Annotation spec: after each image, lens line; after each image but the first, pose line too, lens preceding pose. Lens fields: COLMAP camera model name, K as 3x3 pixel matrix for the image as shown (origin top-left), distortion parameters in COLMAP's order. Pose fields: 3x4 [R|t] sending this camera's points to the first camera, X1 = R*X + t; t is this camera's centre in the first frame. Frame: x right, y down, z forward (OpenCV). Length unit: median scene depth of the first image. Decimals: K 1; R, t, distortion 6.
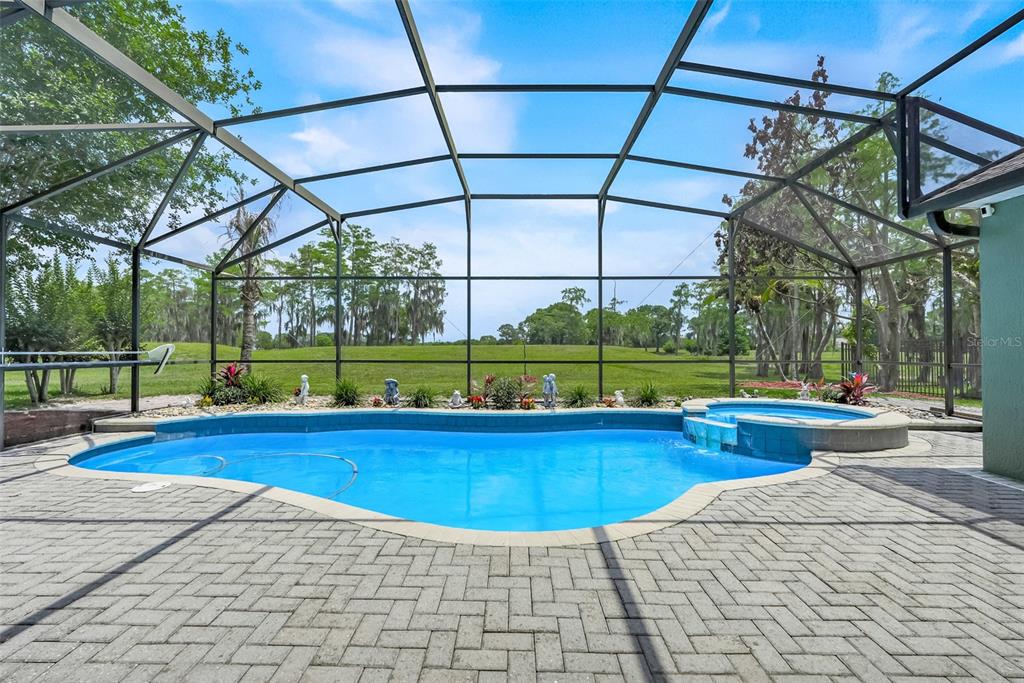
lens RADIAL K [[459.8, 0, 513.9], [0, 459.8, 345.6], [0, 0, 1]] dist [-0.003511, 0.001035]
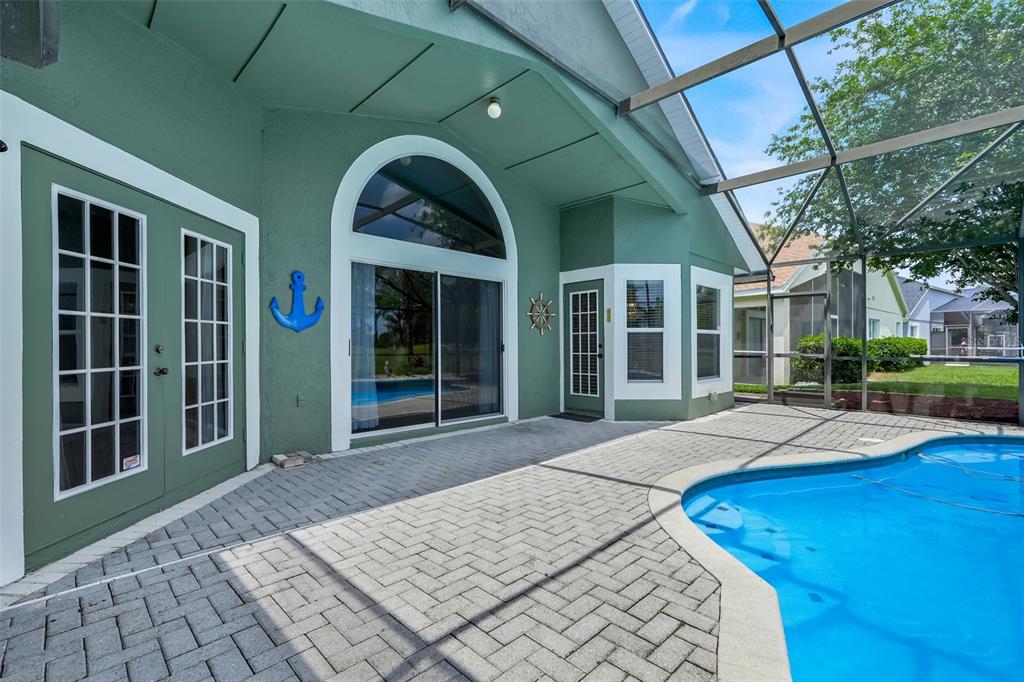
lens RADIAL K [[459.8, 0, 510.3], [0, 459.8, 343.5], [0, 0, 1]] dist [-0.003511, 0.001035]
pose [[-0.690132, 0.010298, -0.723610, 1.309358], [0.000607, 0.999907, 0.013652, -0.011669], [0.723683, 0.008982, -0.690074, 1.466022]]
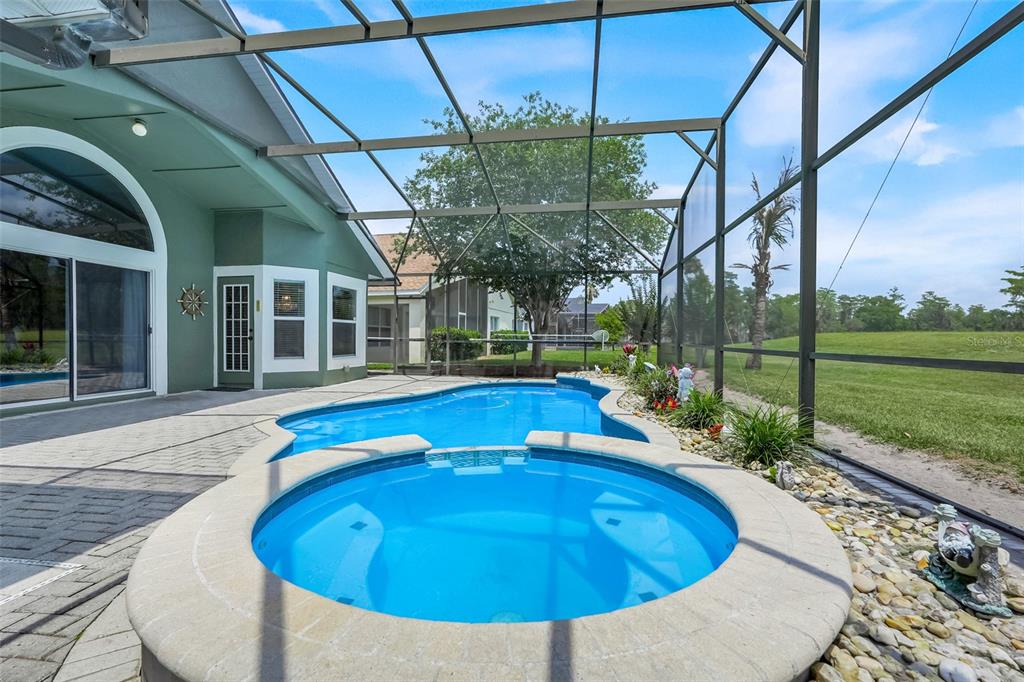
lens RADIAL K [[459.8, 0, 509.1], [0, 459.8, 341.2], [0, 0, 1]] dist [-0.003511, 0.001035]
pose [[-0.130122, 0.021526, -0.991264, 1.529564], [-0.019811, 0.999508, 0.024305, -0.007869], [0.991300, 0.022800, -0.129632, 1.708012]]
